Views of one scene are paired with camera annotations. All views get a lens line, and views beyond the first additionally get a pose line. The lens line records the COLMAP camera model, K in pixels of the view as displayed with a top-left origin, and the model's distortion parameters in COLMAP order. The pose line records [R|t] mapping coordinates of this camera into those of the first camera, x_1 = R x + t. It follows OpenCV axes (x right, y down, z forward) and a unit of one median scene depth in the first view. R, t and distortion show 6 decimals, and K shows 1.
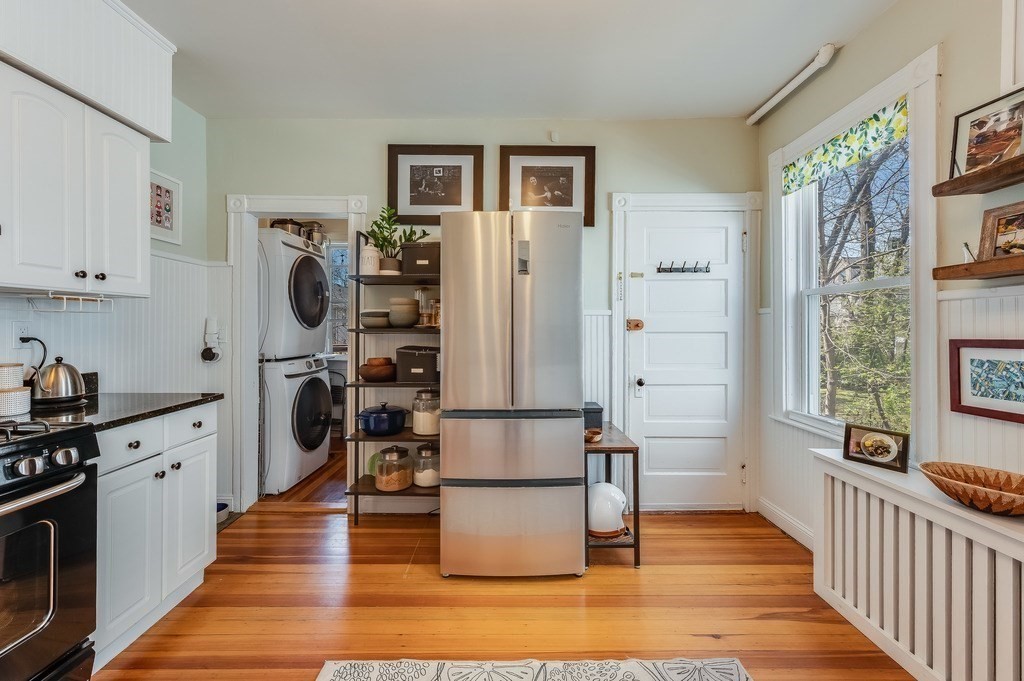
lens RADIAL K [[406.7, 0, 510.8], [0, 406.7, 329.0], [0, 0, 1]] dist [-0.002539, 0.000028]
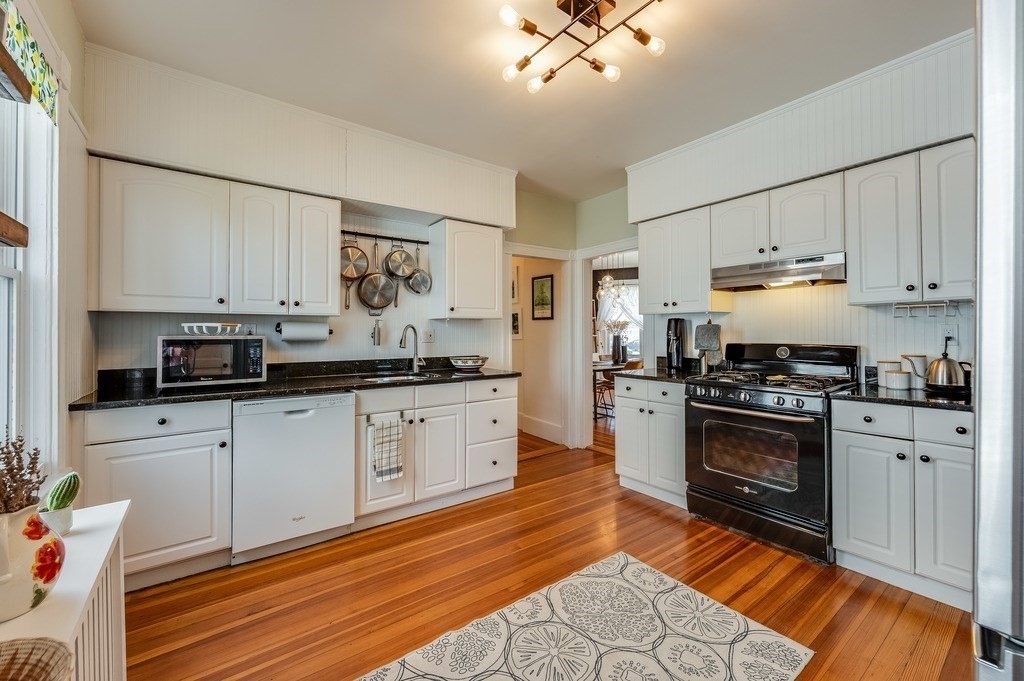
lens RADIAL K [[411.0, 0, 505.3], [0, 411.0, 327.1], [0, 0, 1]] dist [-0.002039, -0.000032]
pose [[-0.809118, -0.002456, -0.587641, 0.593803], [0.005482, 0.999916, -0.011728, -0.000481], [0.587621, -0.012711, -0.809036, 1.036328]]
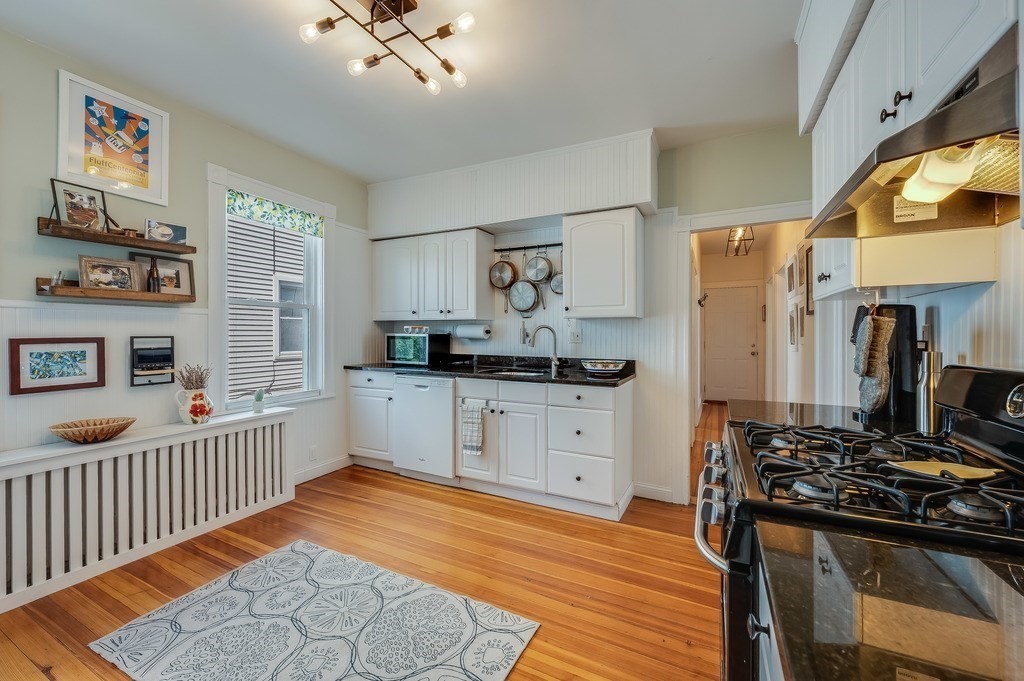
lens RADIAL K [[406.7, 0, 510.9], [0, 406.7, 333.5], [0, 0, 1]] dist [-0.002539, 0.000028]
pose [[-0.895892, -0.002163, 0.444266, -0.657729], [-0.002999, 0.999995, -0.001181, 0.004884], [-0.444261, -0.002390, -0.895894, 1.085112]]
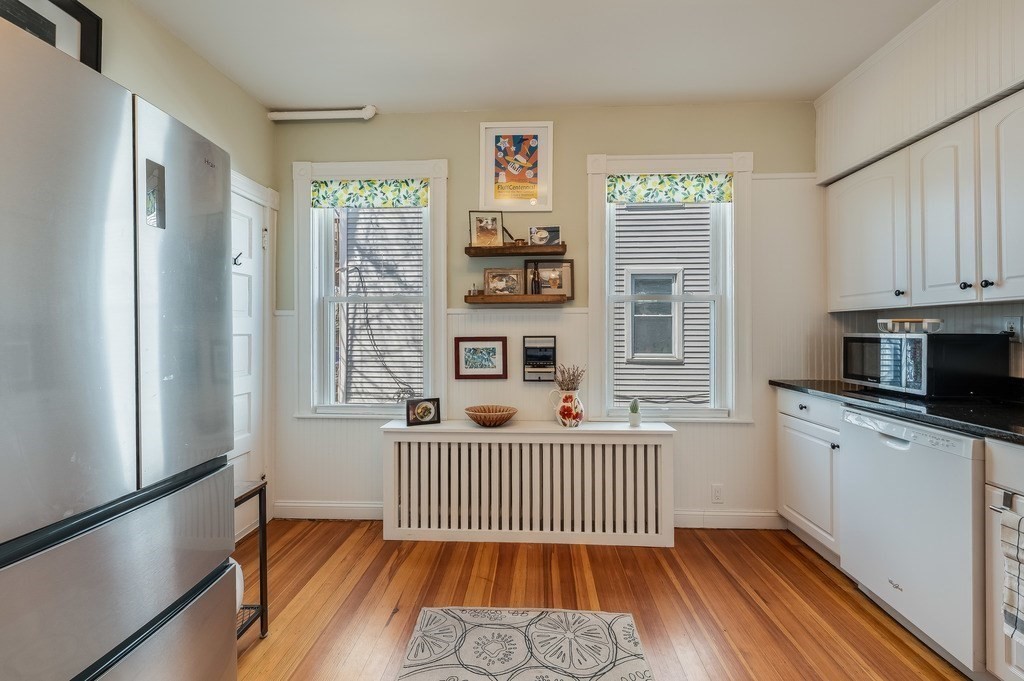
lens RADIAL K [[406.7, 0, 514.3], [0, 406.7, 332.3], [0, 0, 1]] dist [-0.002539, 0.000028]
pose [[0.047640, 0.002748, 0.998861, -0.461704], [-0.001383, 0.999995, -0.002685, 0.006801], [-0.998864, -0.001253, 0.047644, 0.504519]]
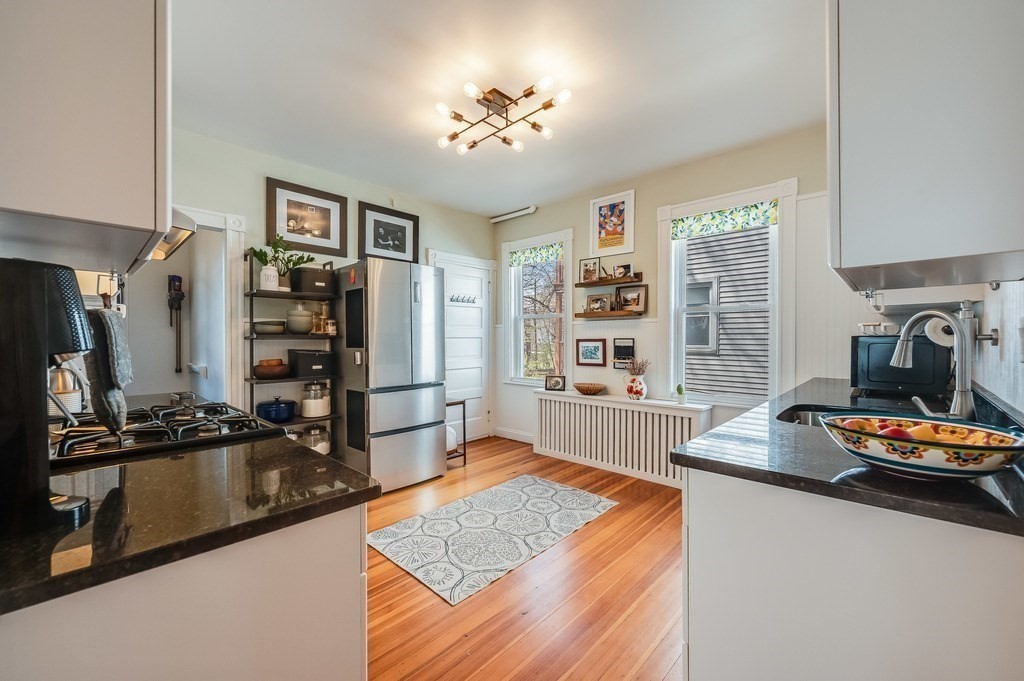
lens RADIAL K [[406.7, 0, 513.9], [0, 406.7, 341.6], [0, 0, 1]] dist [-0.002539, 0.000028]
pose [[0.681881, -0.009682, 0.731399, -0.905411], [0.000731, 0.999921, 0.012555, 0.005883], [-0.731463, -0.008026, 0.681834, -0.420058]]
